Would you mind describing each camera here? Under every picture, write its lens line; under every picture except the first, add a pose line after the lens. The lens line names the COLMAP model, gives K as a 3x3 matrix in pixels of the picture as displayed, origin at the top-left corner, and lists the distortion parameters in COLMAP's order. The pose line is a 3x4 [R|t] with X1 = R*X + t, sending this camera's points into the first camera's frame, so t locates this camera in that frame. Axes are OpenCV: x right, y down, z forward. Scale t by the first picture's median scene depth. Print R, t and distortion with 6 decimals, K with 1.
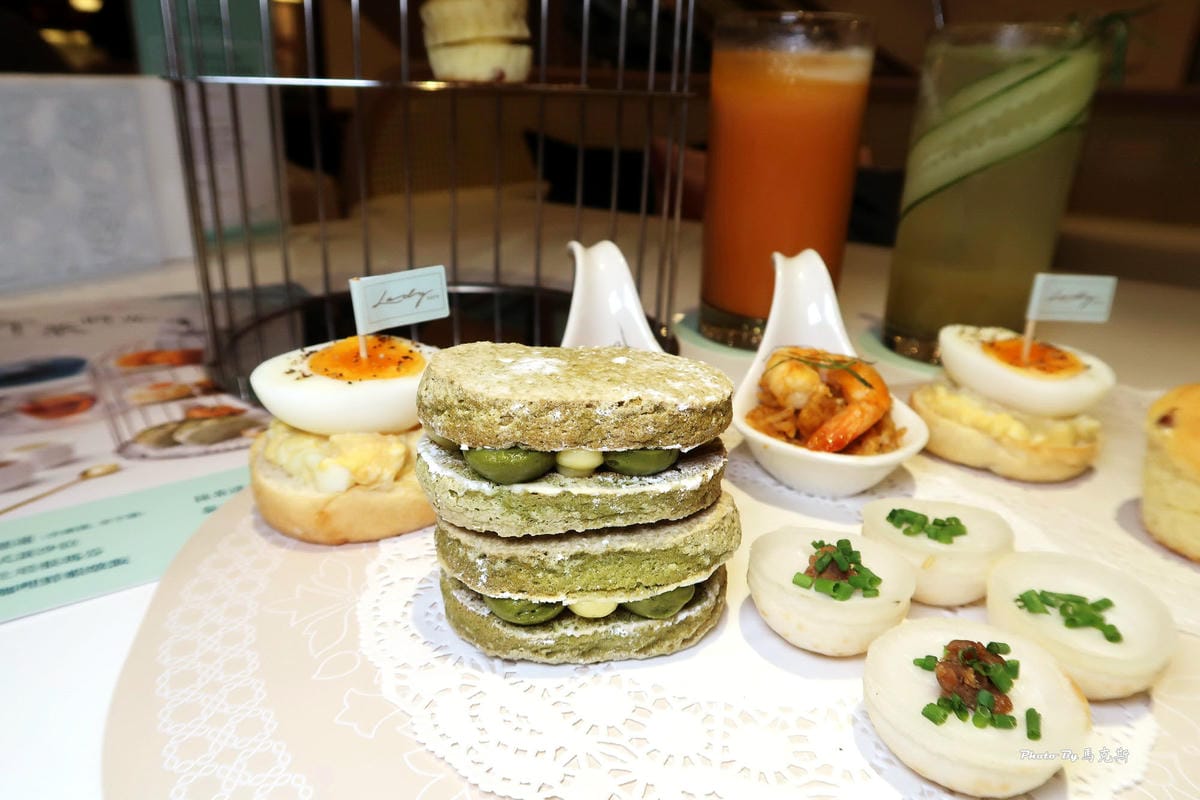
lens RADIAL K [[768.8, 0, 600.3], [0, 768.8, 399.1], [0, 0, 1]] dist [-0.027732, 0.002364]
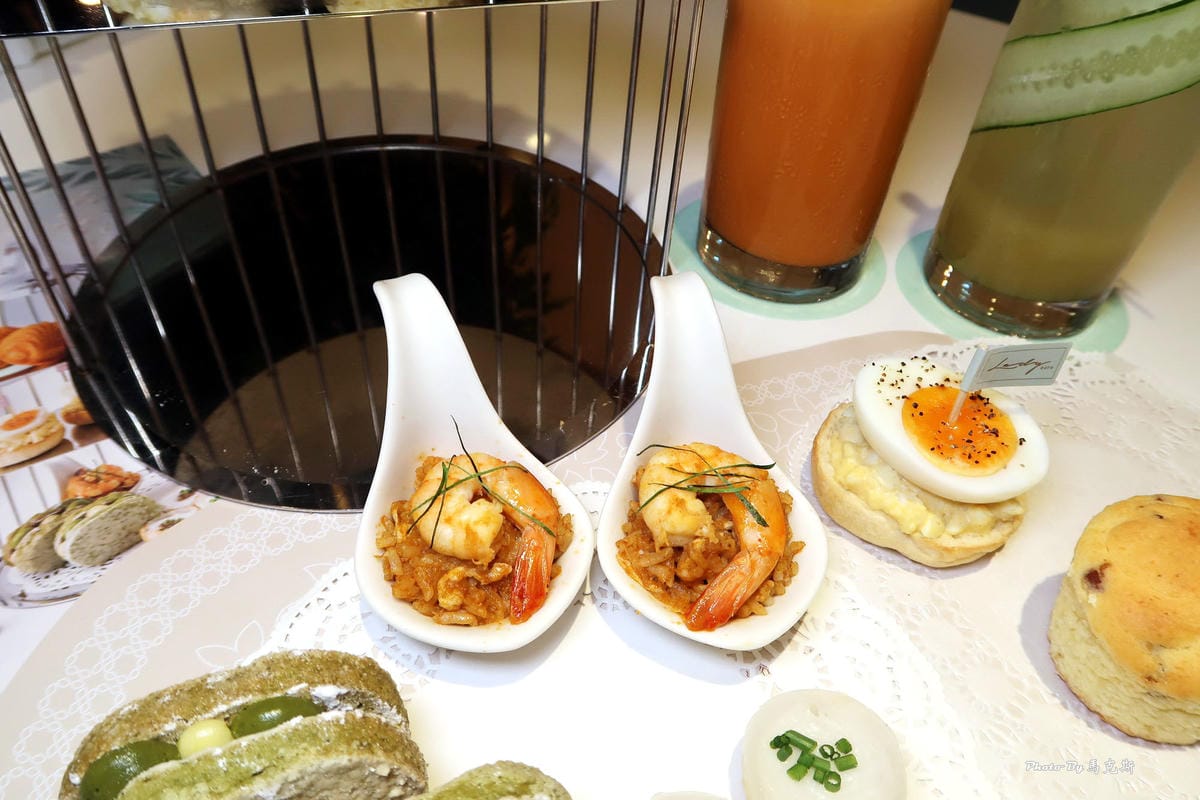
lens RADIAL K [[856.6, 0, 598.4], [0, 856.6, 400.1], [0, 0, 1]] dist [0.008592, -0.009202]
pose [[0.989441, -0.084356, 0.117858, 0.100985], [0.029392, 0.913058, 0.406768, -0.652686], [-0.141925, -0.399009, 0.905897, 0.313567]]
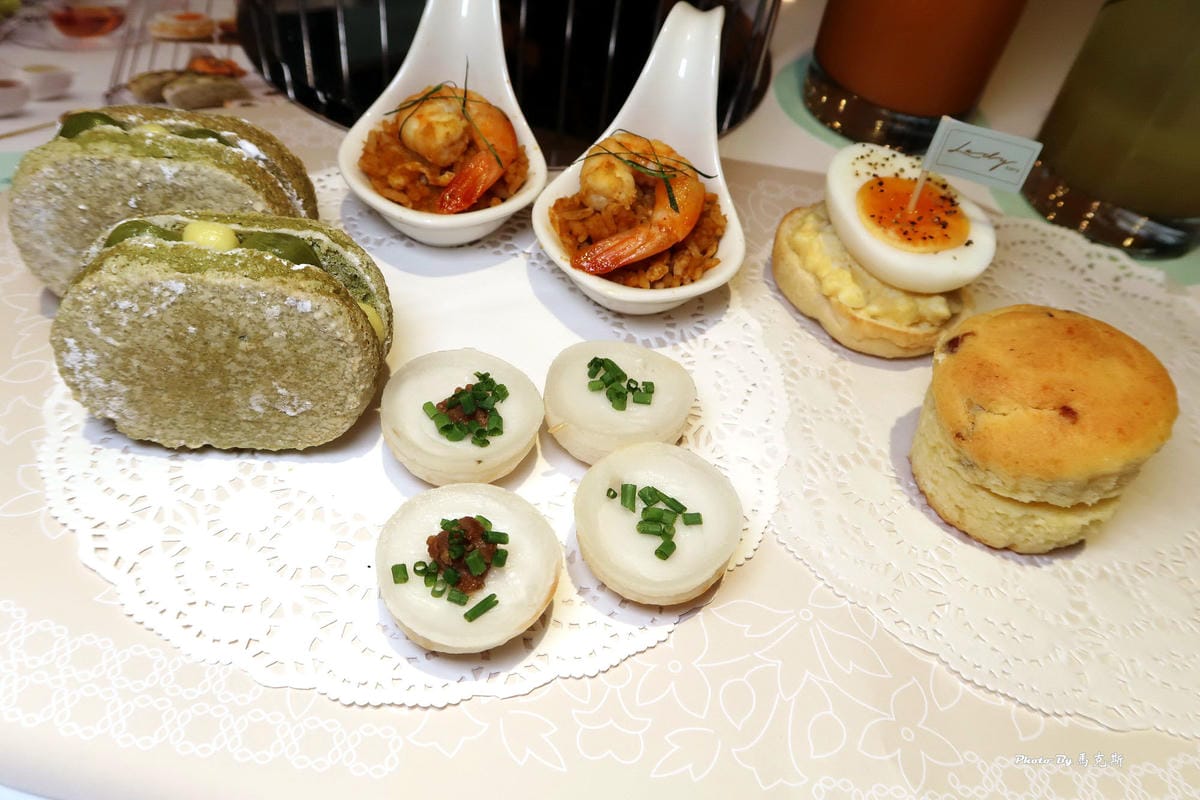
lens RADIAL K [[876.6, 0, 609.8], [0, 876.6, 386.3], [0, 0, 1]] dist [-0.009196, 0.000743]
pose [[0.956641, 0.267626, -0.114954, 0.568932], [-0.197923, 0.886836, 0.417549, -0.304887], [0.213692, -0.376693, 0.901354, -0.000645]]
